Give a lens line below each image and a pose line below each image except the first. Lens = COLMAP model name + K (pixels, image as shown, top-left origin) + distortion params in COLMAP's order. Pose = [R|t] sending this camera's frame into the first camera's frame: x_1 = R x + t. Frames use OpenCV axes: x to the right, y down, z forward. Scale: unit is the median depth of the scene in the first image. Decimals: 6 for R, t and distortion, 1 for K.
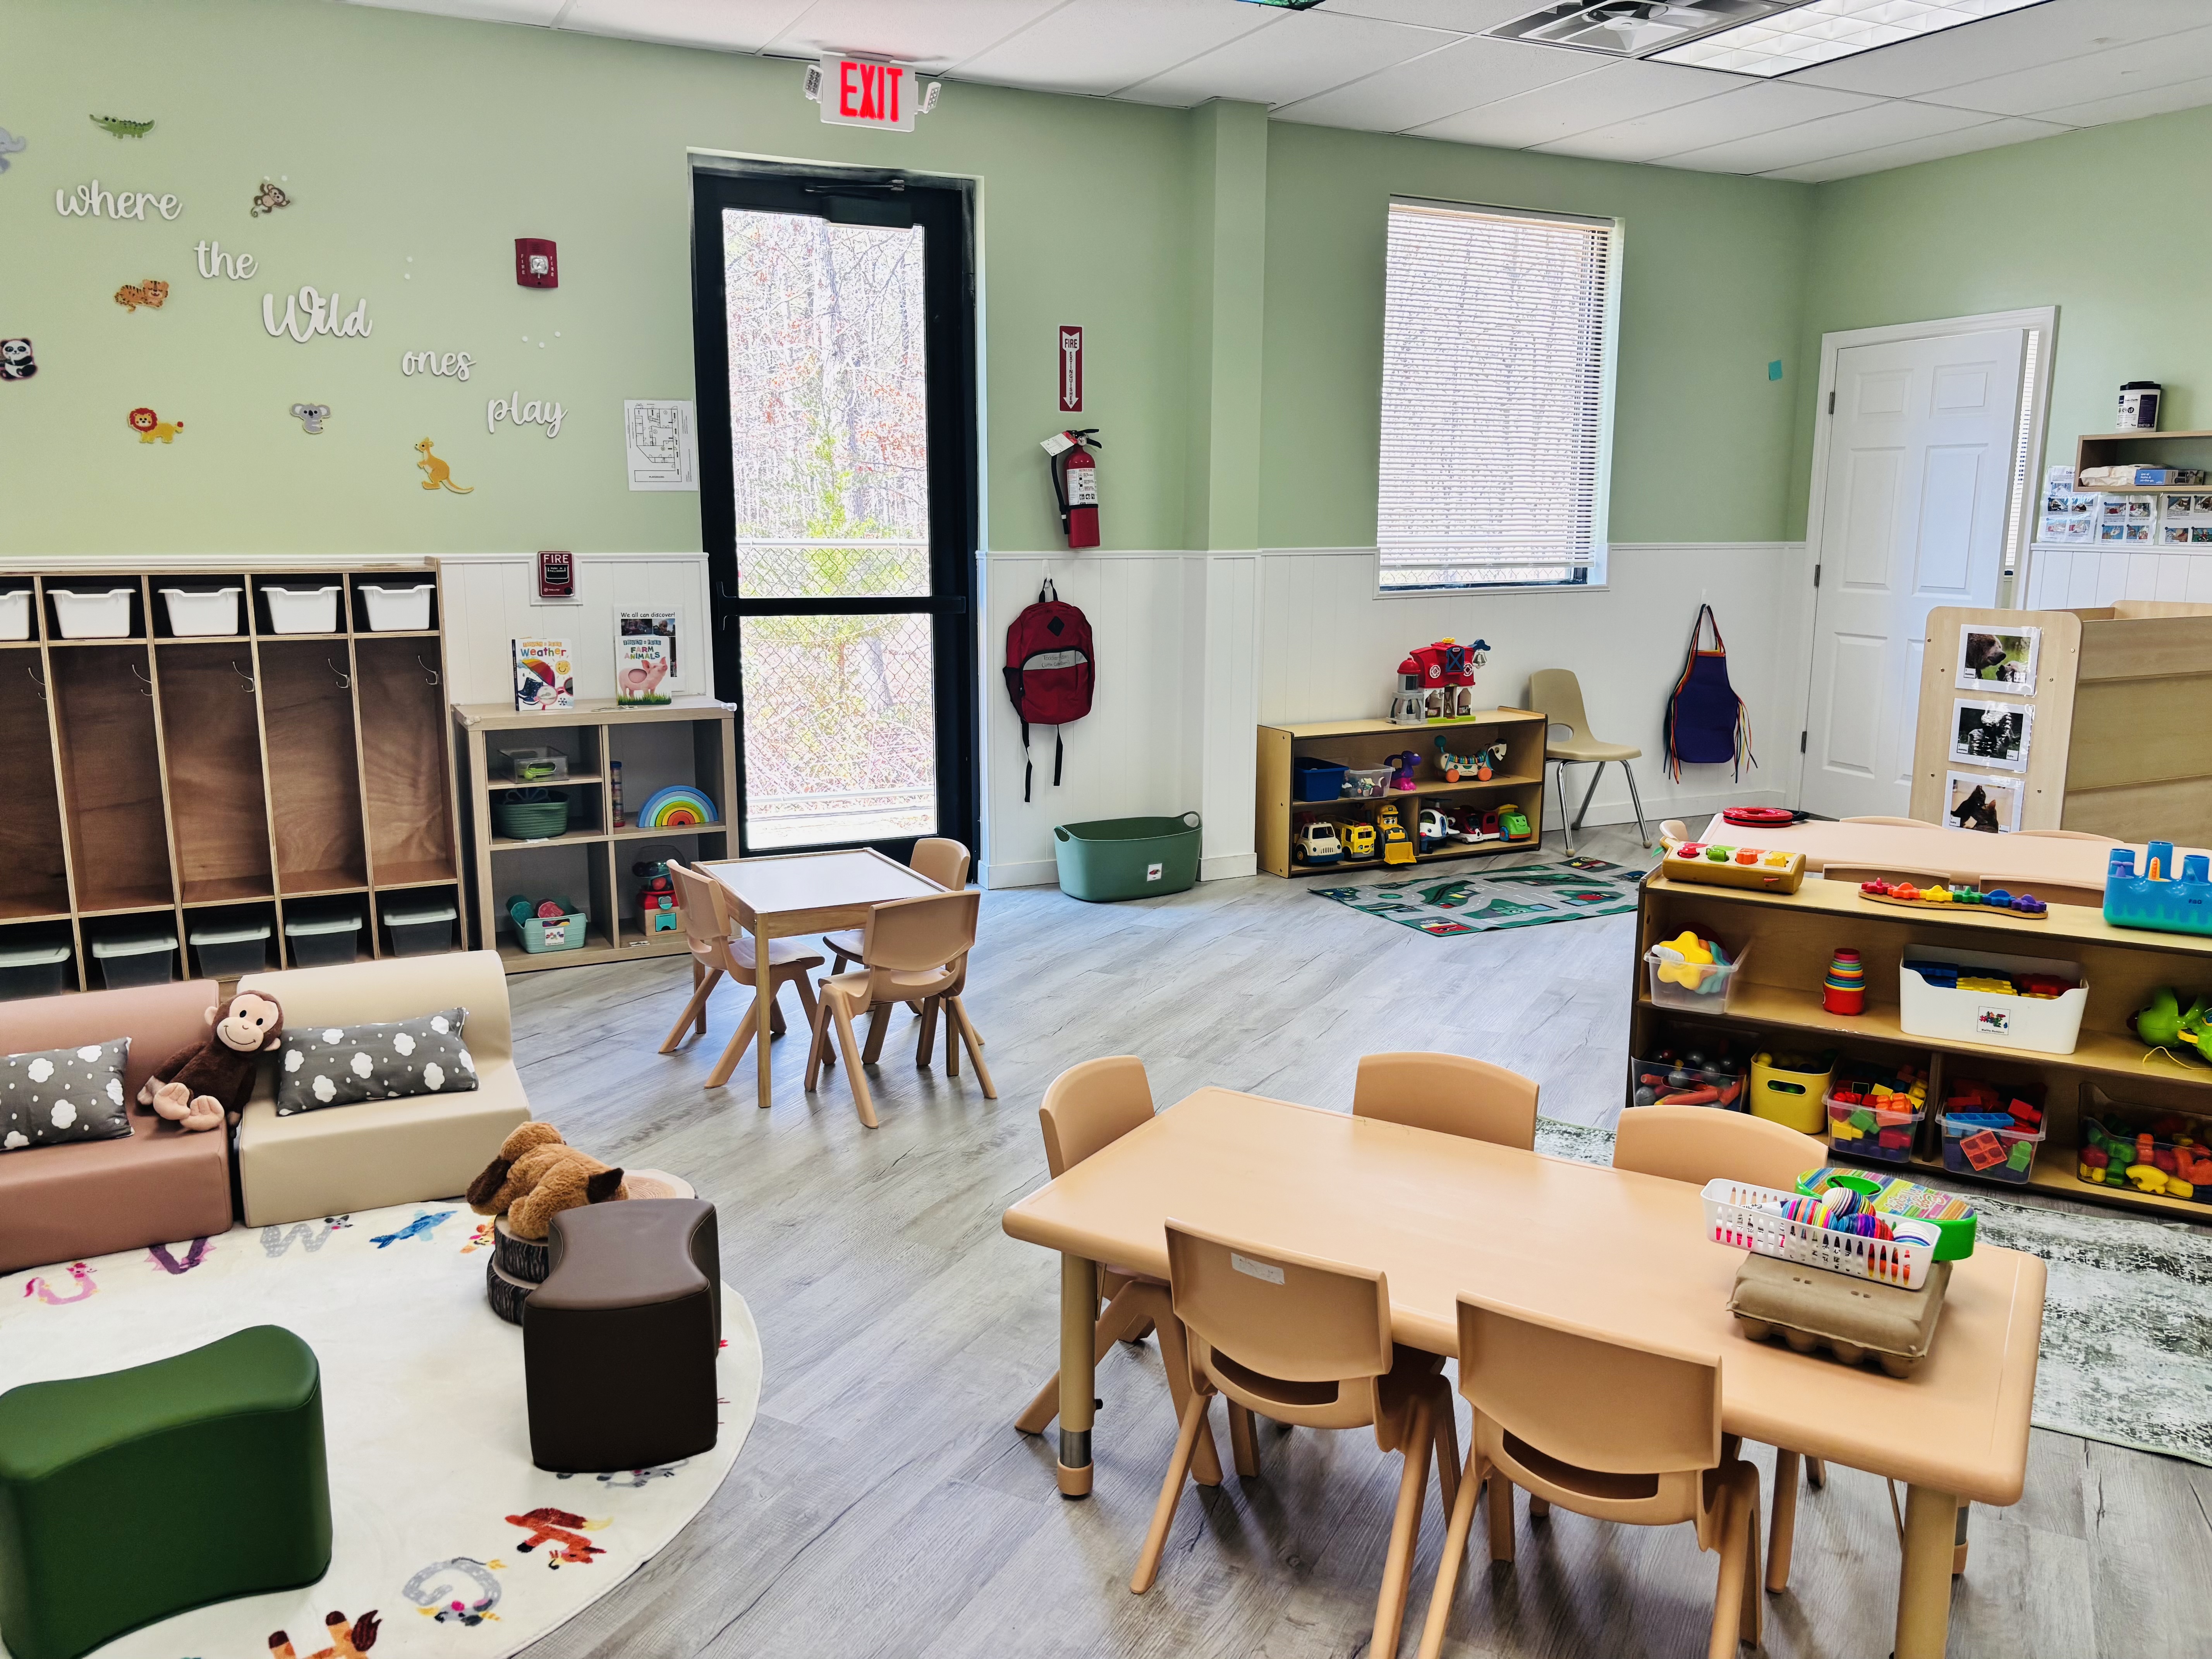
lens RADIAL K [[1709.7, 0, 1106.0], [0, 1709.7, 829.5], [0, 0, 1]] dist [0.000990, -0.000051]
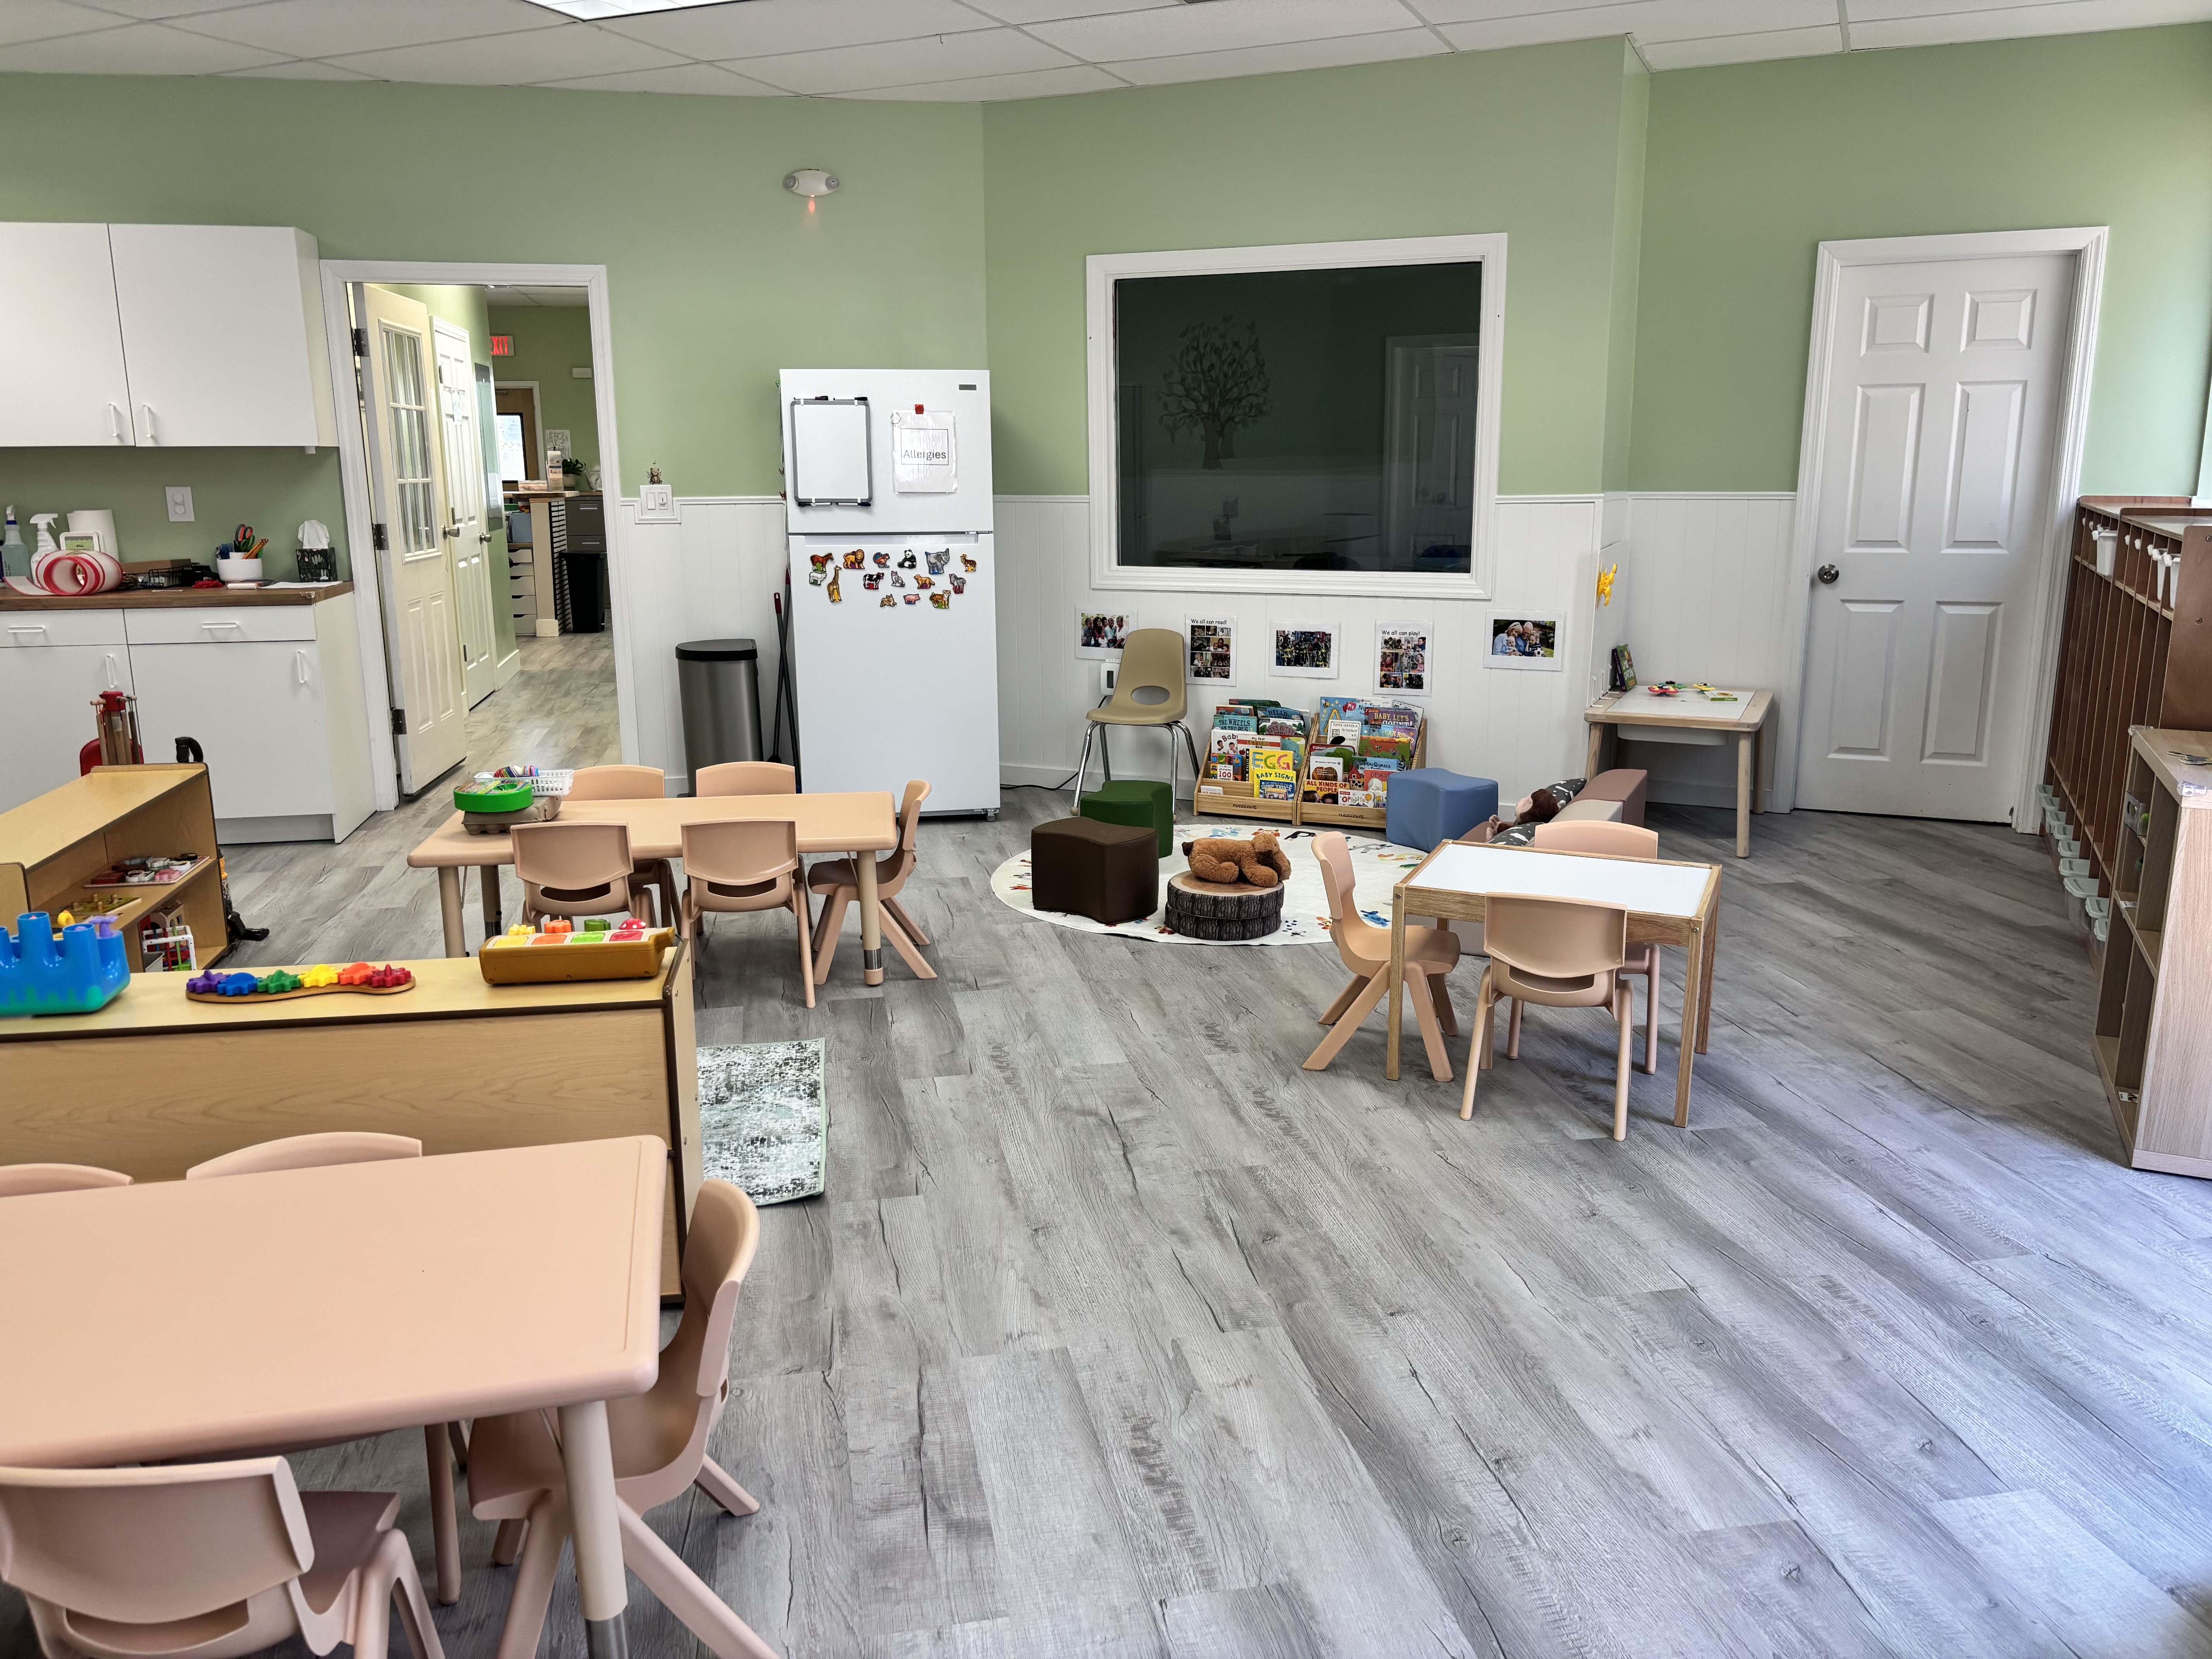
lens RADIAL K [[1709.7, 0, 1106.0], [0, 1709.7, 829.5], [0, 0, 1]] dist [0.000990, -0.000051]
pose [[-0.782853, 0.149213, -0.604051, 0.497263], [-0.108466, 0.923227, 0.368629, -0.266061], [0.612680, 0.354101, -0.706566, 1.308832]]
